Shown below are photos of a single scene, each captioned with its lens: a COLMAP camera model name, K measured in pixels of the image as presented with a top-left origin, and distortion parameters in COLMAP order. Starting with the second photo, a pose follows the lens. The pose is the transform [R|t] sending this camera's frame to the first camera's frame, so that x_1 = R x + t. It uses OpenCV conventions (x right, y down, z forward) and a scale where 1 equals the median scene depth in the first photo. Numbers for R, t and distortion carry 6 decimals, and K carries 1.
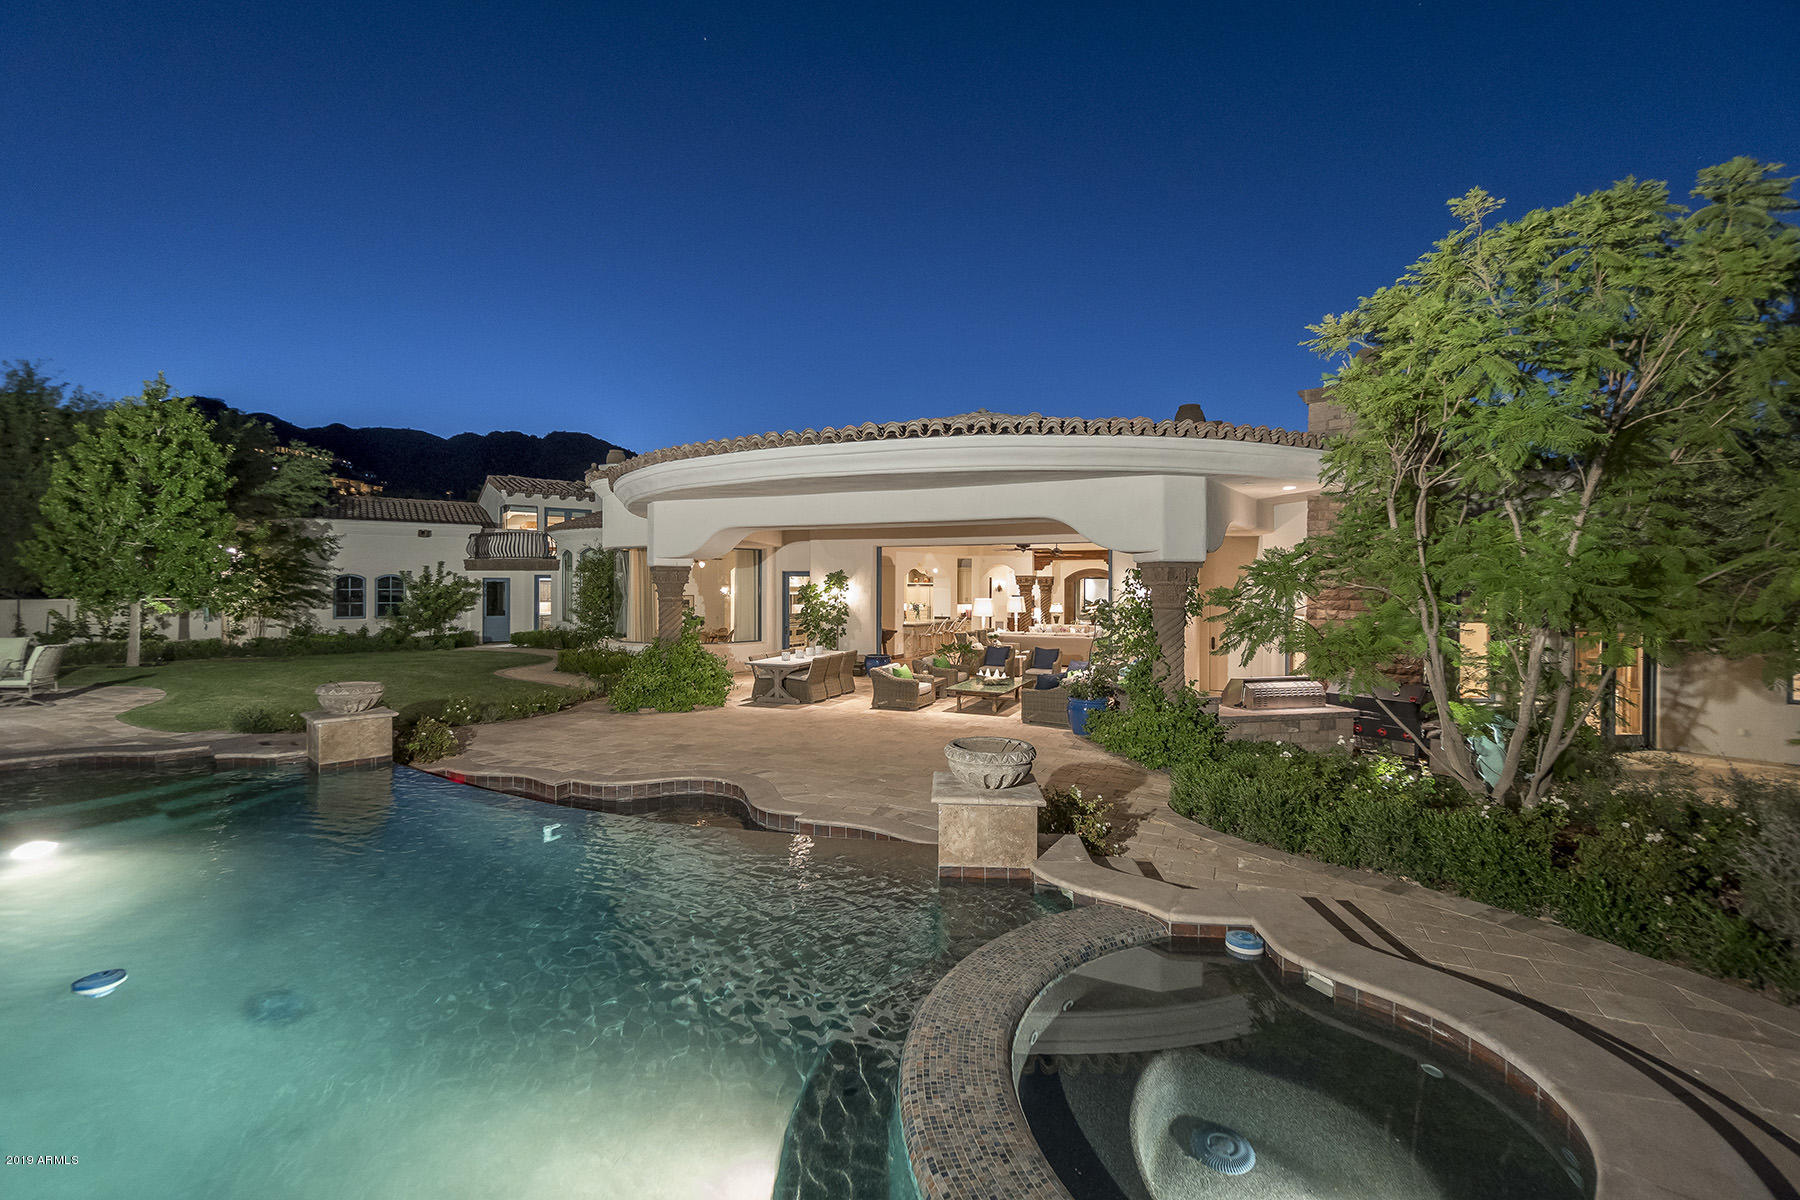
lens RADIAL K [[771.8, 0, 892.7], [0, 771.8, 603.1], [0, 0, 1]] dist [-0.002813, 0.000489]
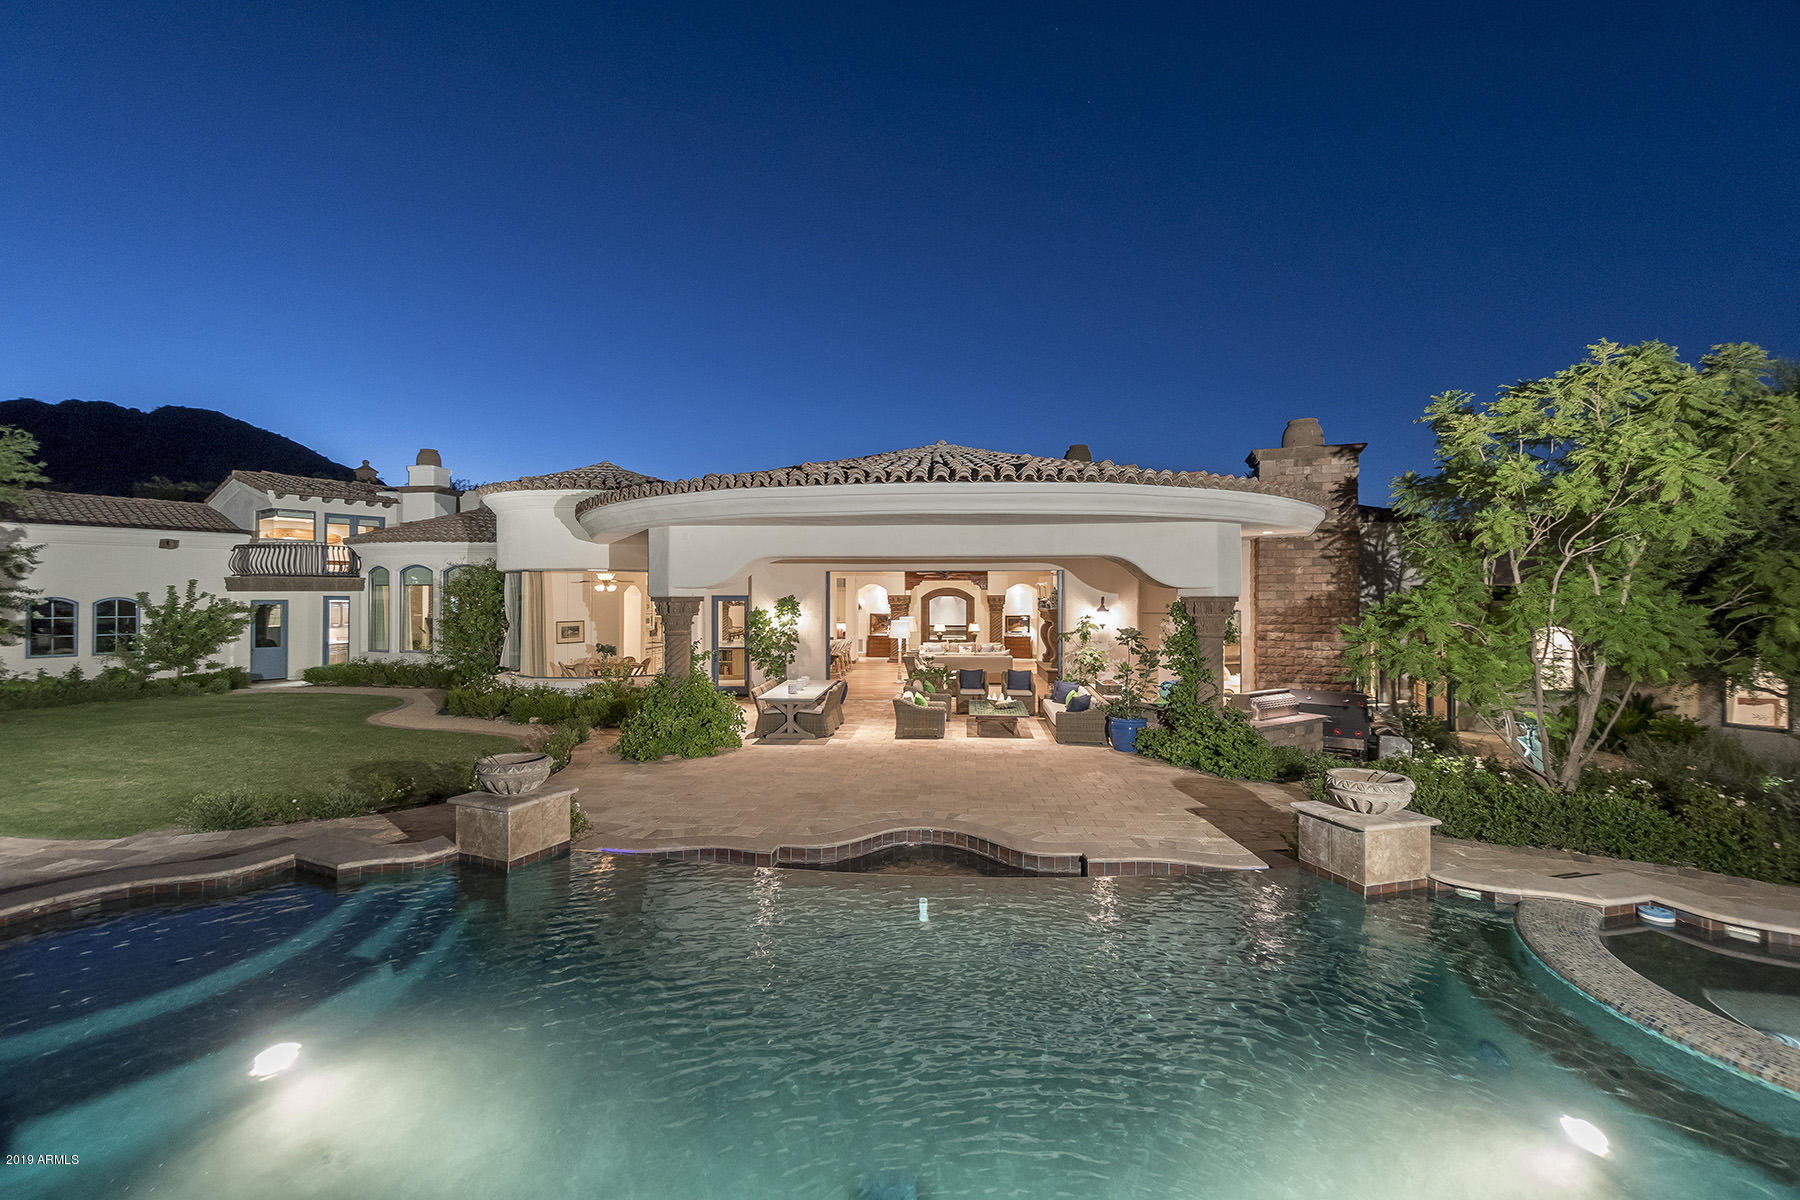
lens RADIAL K [[771.8, 0, 890.5], [0, 771.8, 600.5], [0, 0, 1]] dist [-0.002813, 0.000489]
pose [[0.942397, -0.006414, 0.334436, -0.191163], [0.011863, 0.999828, -0.014253, -0.014547], [-0.334287, 0.017400, 0.942311, 0.029647]]
